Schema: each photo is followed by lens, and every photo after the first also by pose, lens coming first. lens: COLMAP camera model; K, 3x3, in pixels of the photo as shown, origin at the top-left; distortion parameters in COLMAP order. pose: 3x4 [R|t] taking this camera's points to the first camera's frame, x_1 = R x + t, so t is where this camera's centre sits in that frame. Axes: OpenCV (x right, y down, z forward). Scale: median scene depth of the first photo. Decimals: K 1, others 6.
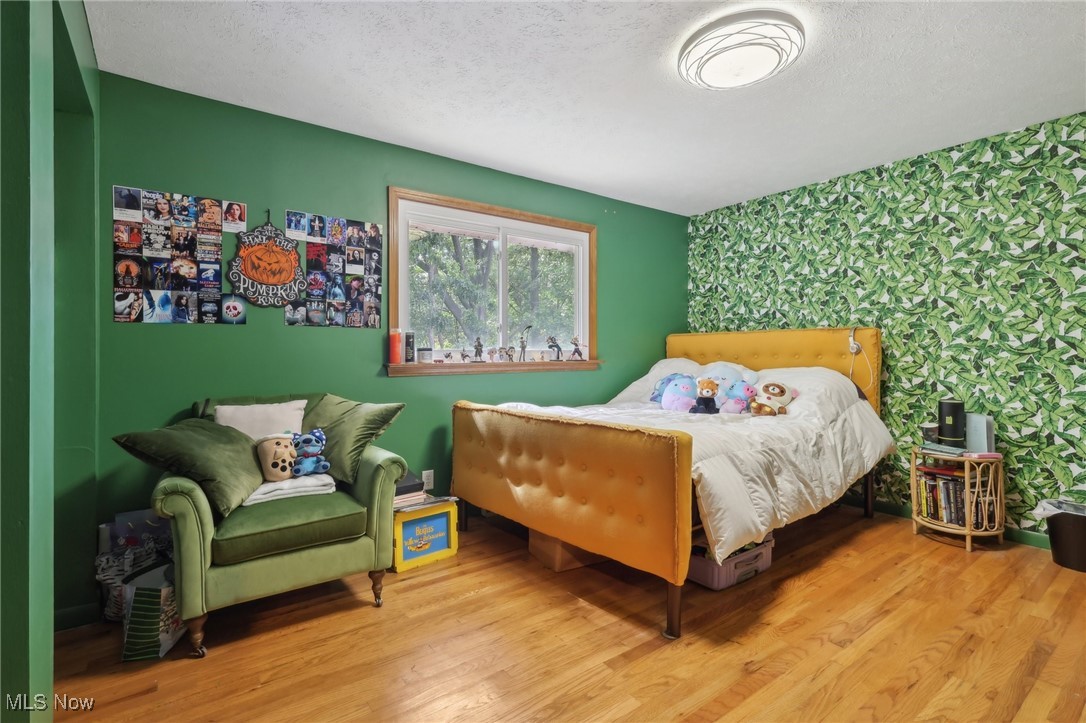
lens RADIAL K [[509.3, 0, 537.7], [0, 509.3, 358.3], [0, 0, 1]] dist [-0.000767, 0.000662]
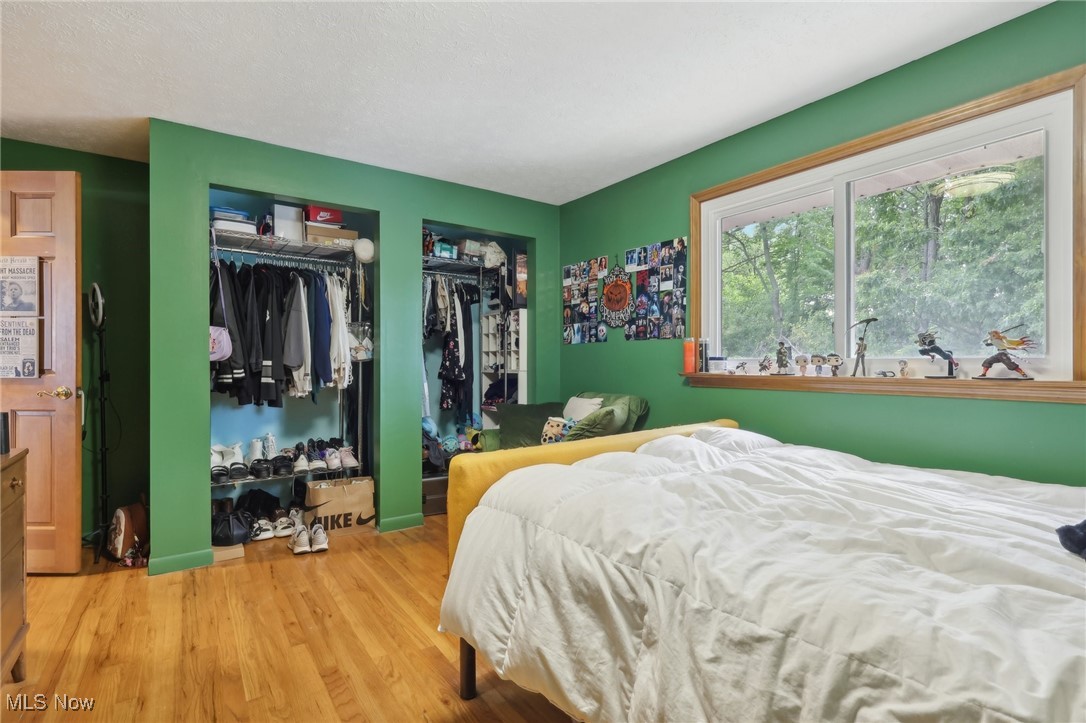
lens RADIAL K [[509.3, 0, 538.4], [0, 509.3, 360.9], [0, 0, 1]] dist [-0.000767, 0.000662]
pose [[-0.019913, 0.006700, -0.999779, 0.781280], [-0.002371, 0.999974, 0.006748, -0.021049], [0.999799, 0.002505, -0.019896, 0.788423]]
